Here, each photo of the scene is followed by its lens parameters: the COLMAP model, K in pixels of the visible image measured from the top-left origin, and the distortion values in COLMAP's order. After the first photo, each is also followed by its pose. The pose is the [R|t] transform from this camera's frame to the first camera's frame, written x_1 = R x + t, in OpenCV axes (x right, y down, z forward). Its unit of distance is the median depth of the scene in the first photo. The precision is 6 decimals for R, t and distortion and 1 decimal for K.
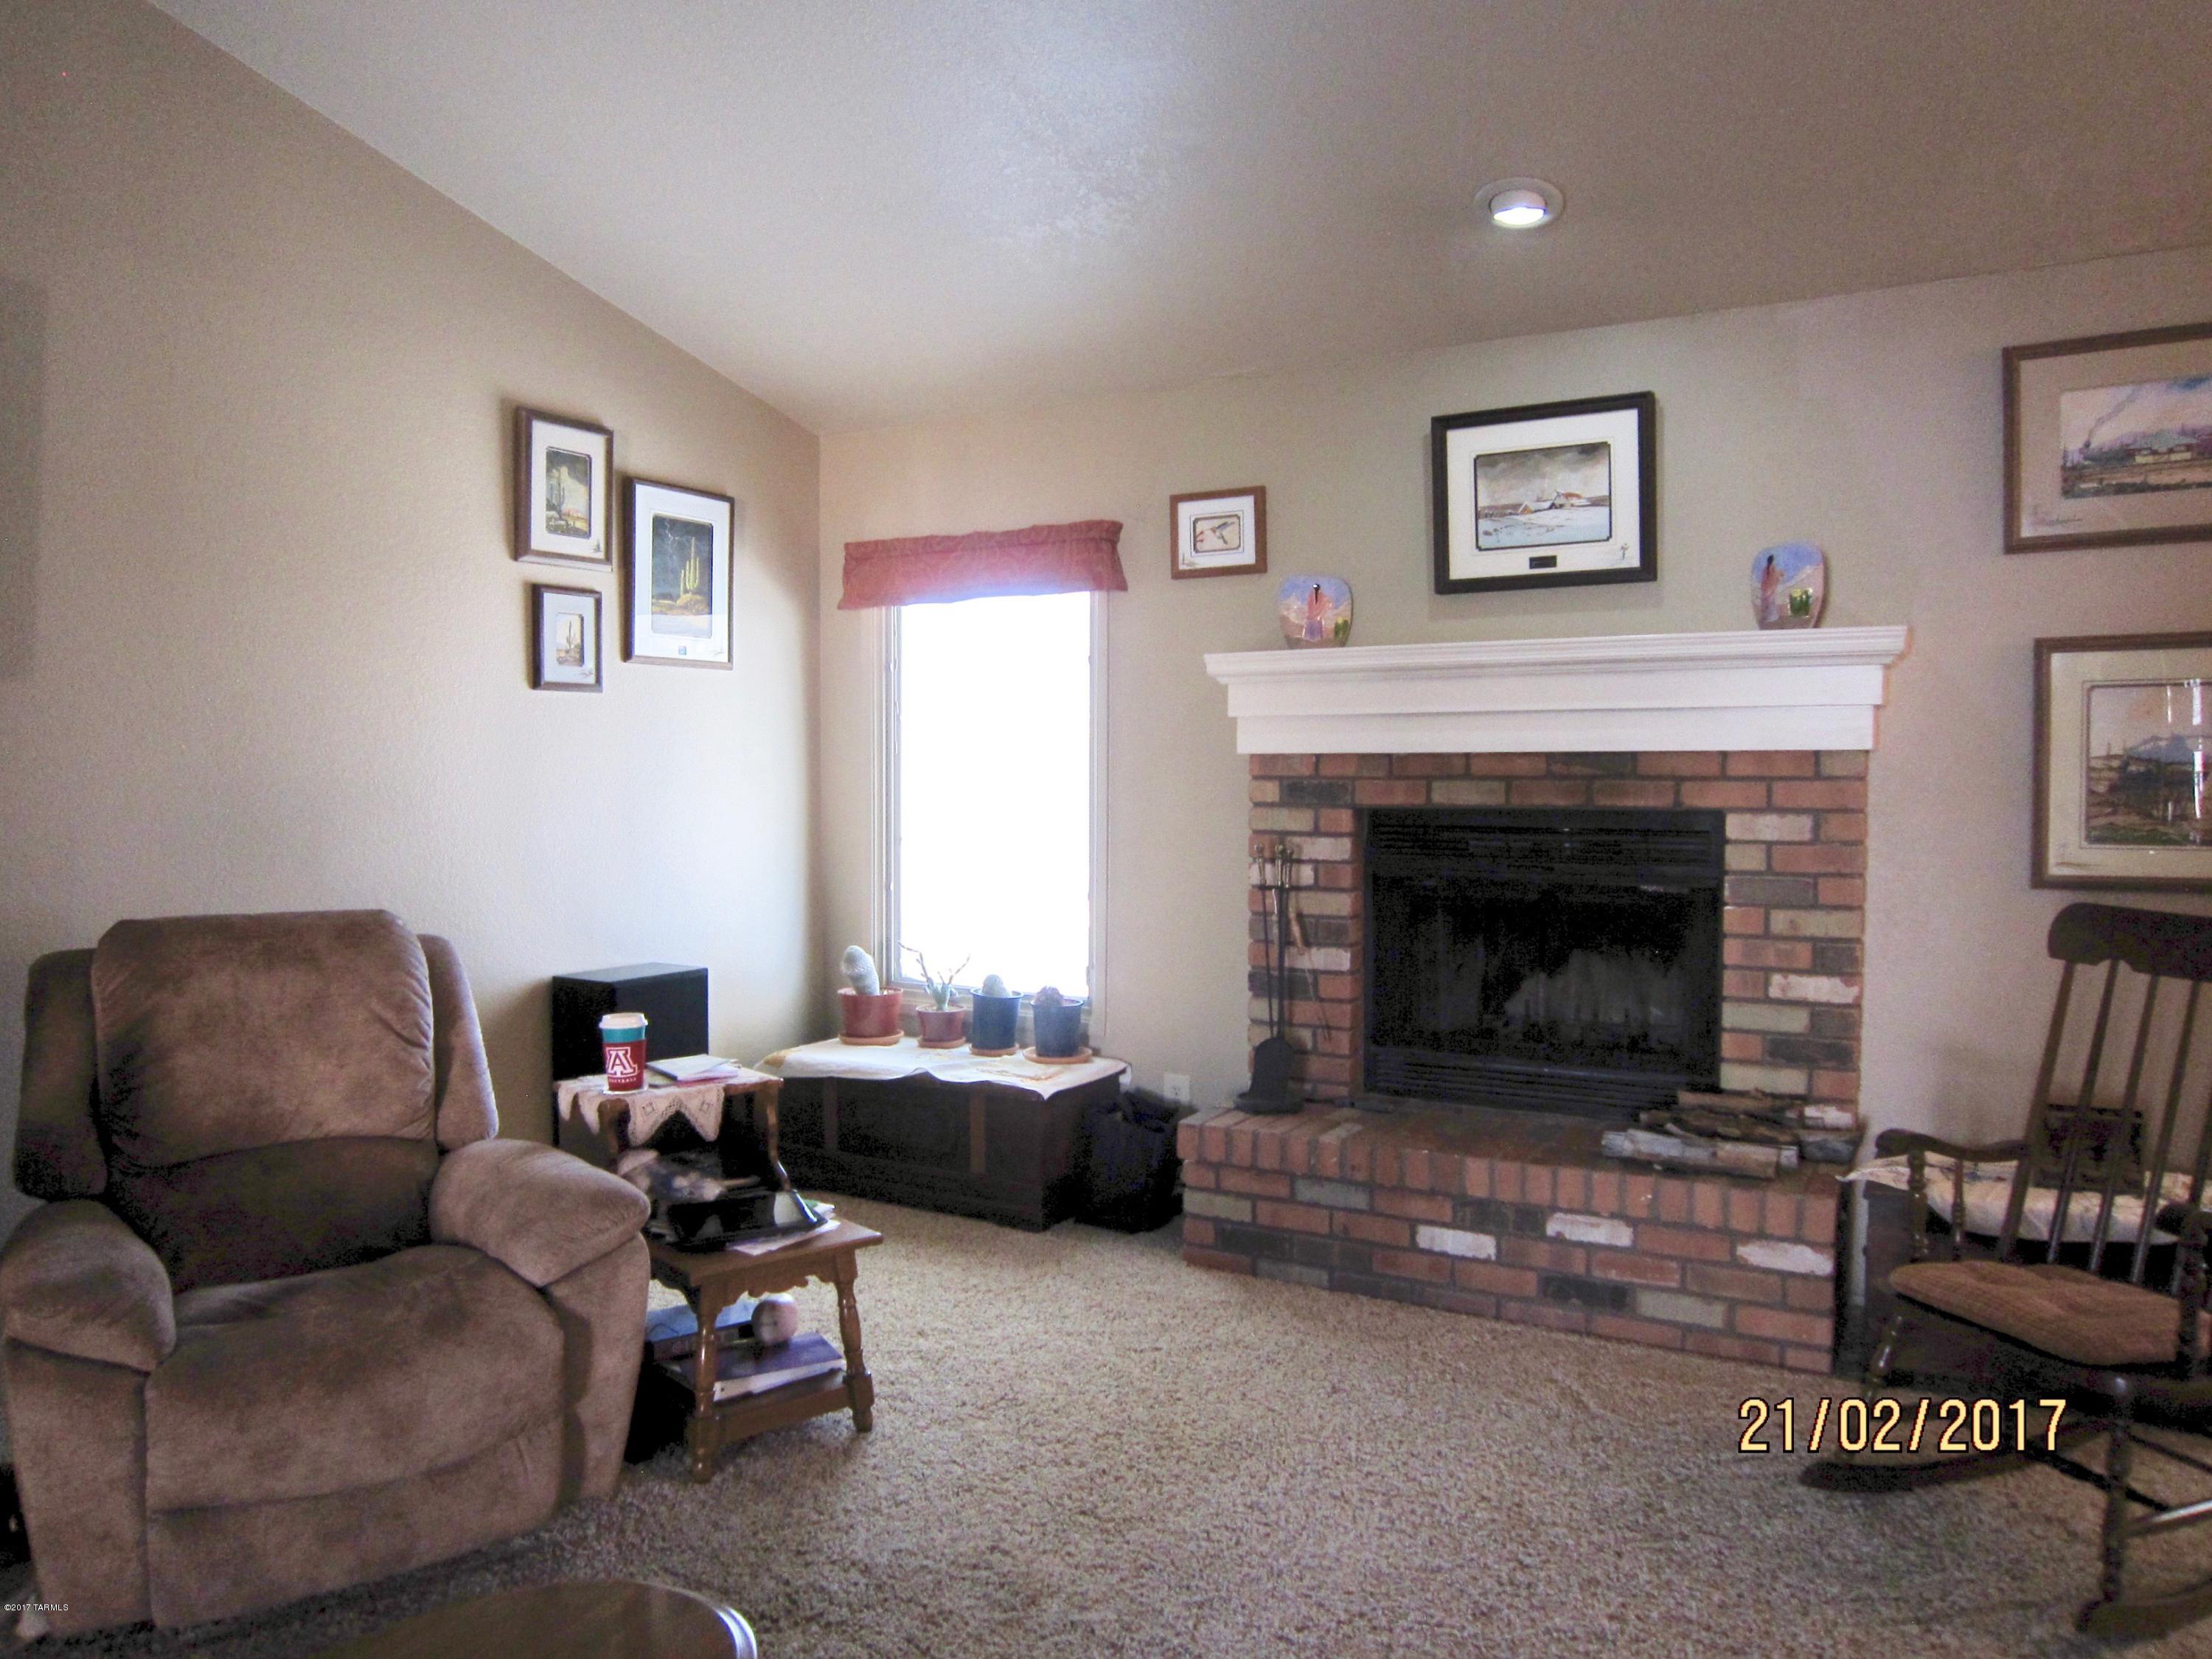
lens RADIAL K [[1589.2, 0, 1097.2], [0, 1589.2, 823.4], [0, 0, 1]] dist [-0.072586, 0.031803]
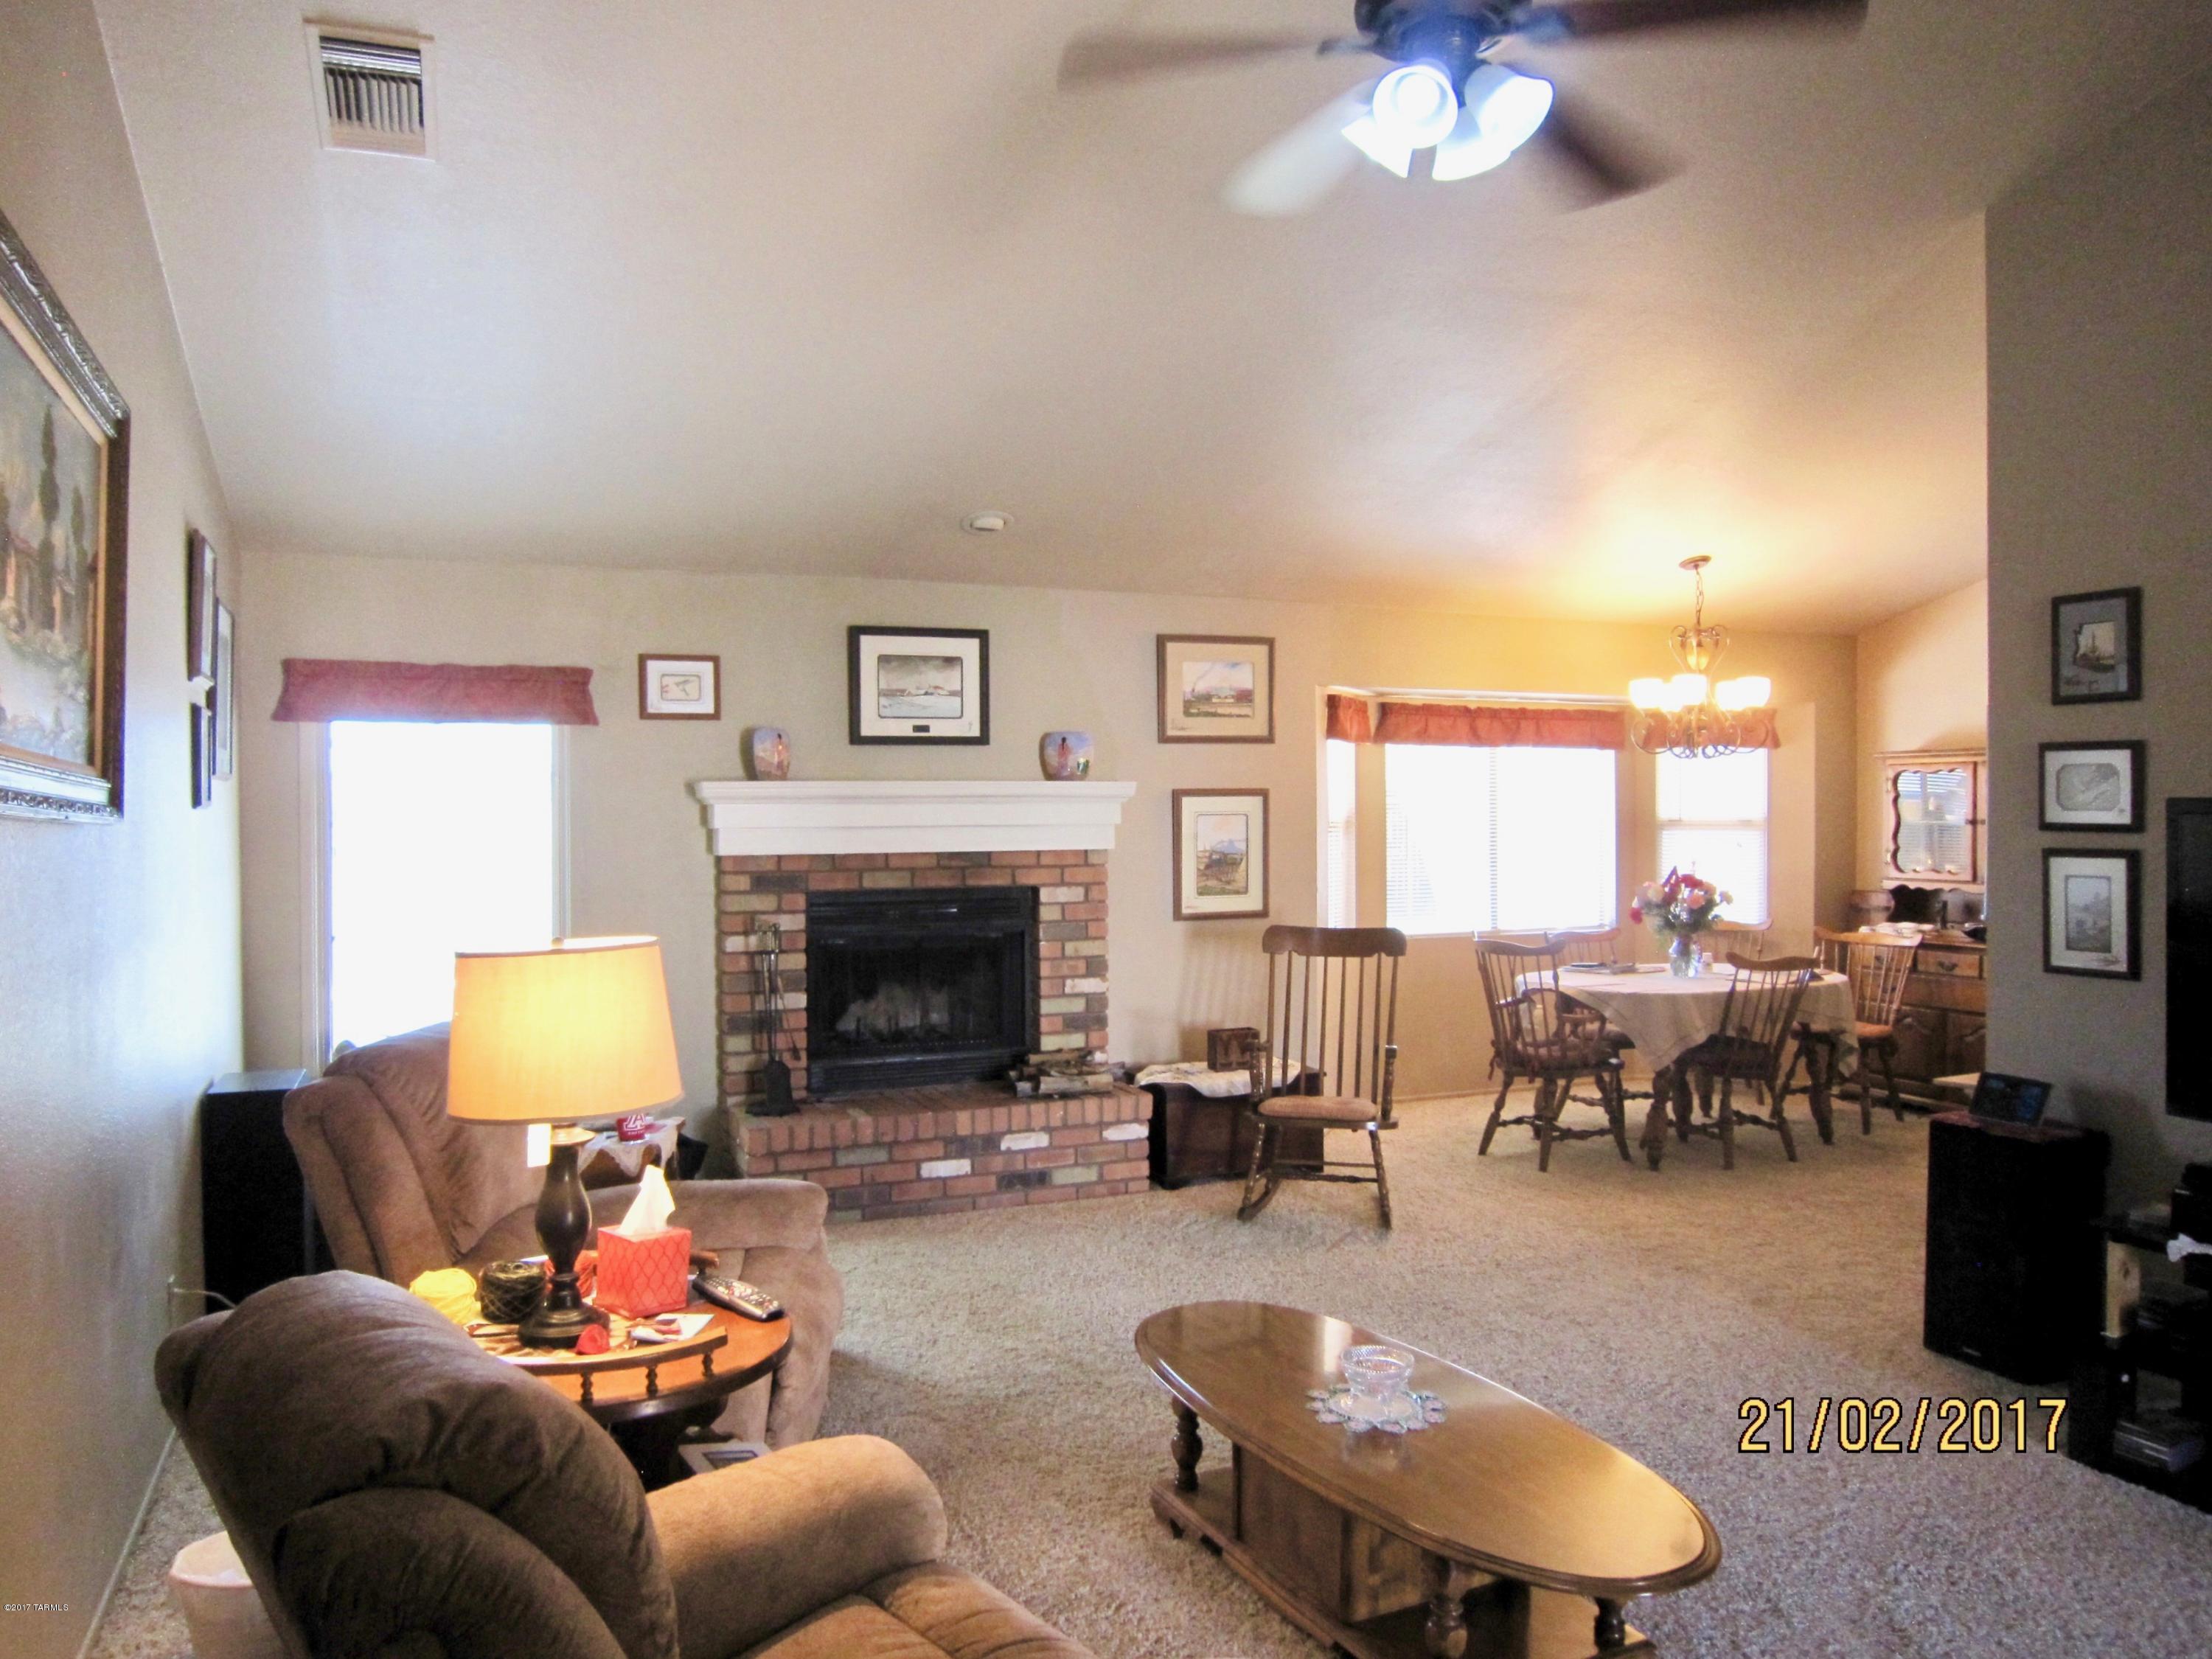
lens RADIAL K [[1589.2, 0, 1124.1], [0, 1589.2, 825.0], [0, 0, 1]] dist [-0.072586, 0.031803]
pose [[0.572382, -0.007679, 0.819951, -0.938783], [0.032808, 0.999370, -0.013543, -0.046689], [-0.819331, 0.034653, 0.572273, -0.053845]]
